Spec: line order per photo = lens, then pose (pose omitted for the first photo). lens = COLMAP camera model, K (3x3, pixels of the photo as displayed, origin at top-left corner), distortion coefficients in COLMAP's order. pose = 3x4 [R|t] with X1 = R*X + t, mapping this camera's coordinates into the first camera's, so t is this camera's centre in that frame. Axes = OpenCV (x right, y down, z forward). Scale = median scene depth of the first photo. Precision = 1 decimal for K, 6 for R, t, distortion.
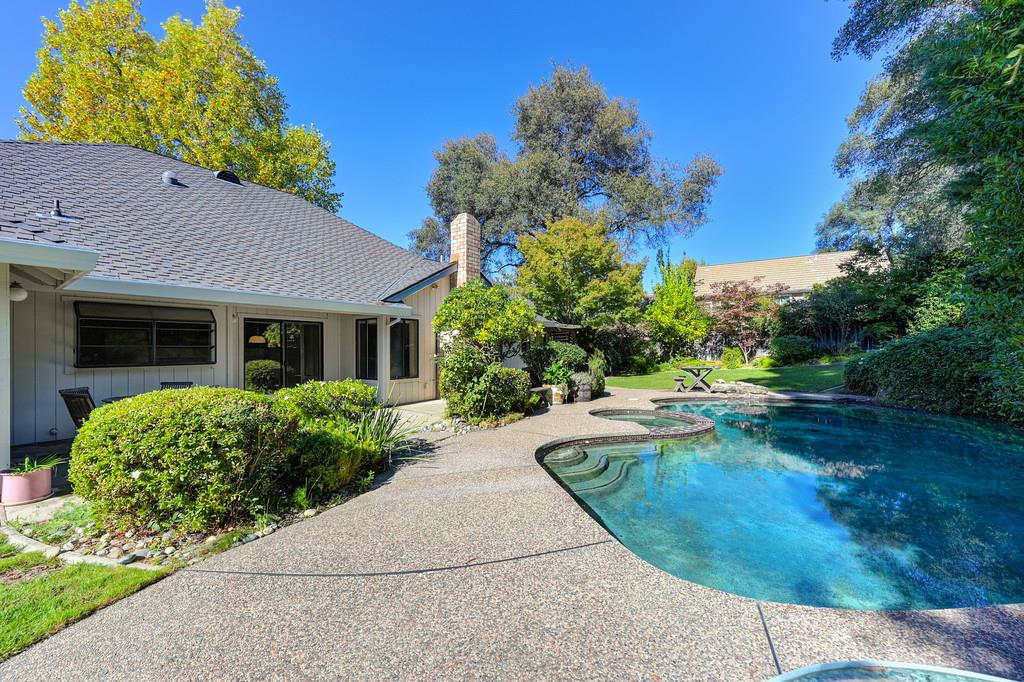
lens RADIAL K [[406.9, 0, 506.9], [0, 406.9, 348.3], [0, 0, 1]] dist [0.000008, -0.000025]
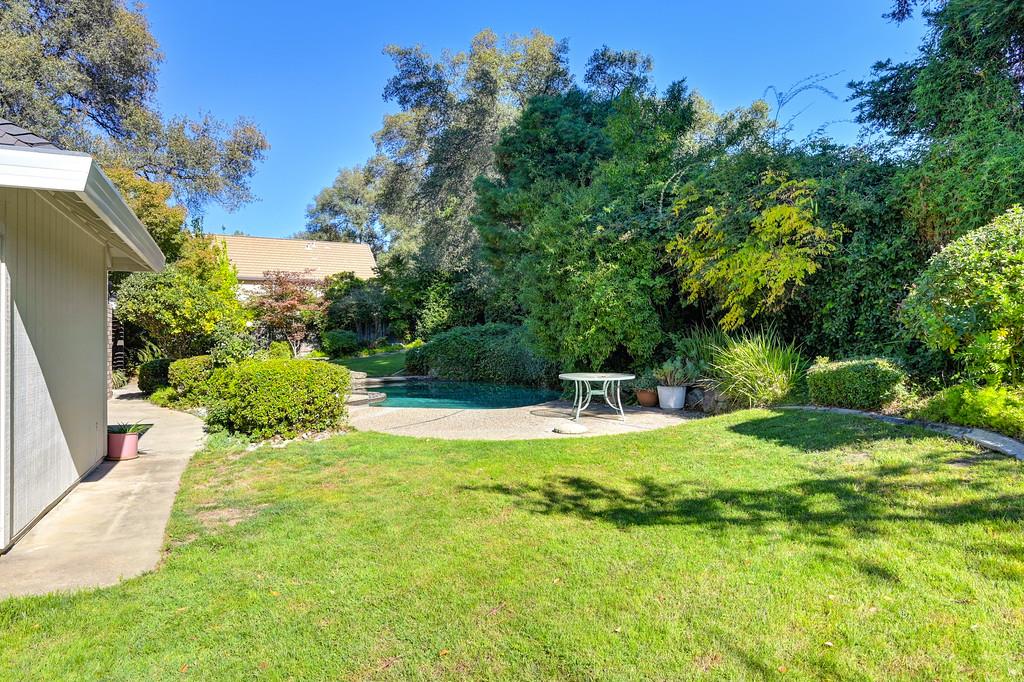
lens RADIAL K [[624.9, 0, 512.0], [0, 624.9, 341.0], [0, 0, 1]] dist [-0.001526, -0.000044]
pose [[0.505974, 0.002090, 0.862546, -0.451695], [0.003850, 0.999982, -0.004681, 0.006754], [-0.862540, 0.005689, 0.505956, -0.193019]]
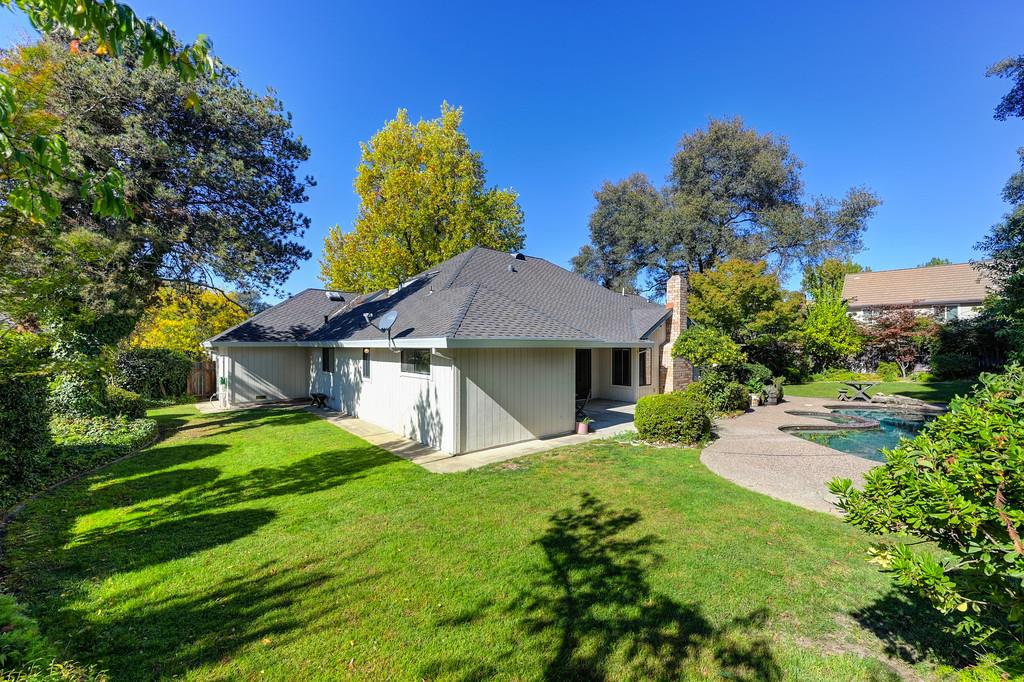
lens RADIAL K [[400.2, 0, 513.5], [0, 400.2, 346.0], [0, 0, 1]] dist [-0.001109, -0.000083]
pose [[0.970845, 0.008430, -0.239558, -0.200433], [-0.008776, 0.999961, -0.000379, -0.040477], [0.239546, 0.002470, 0.970882, -0.340835]]
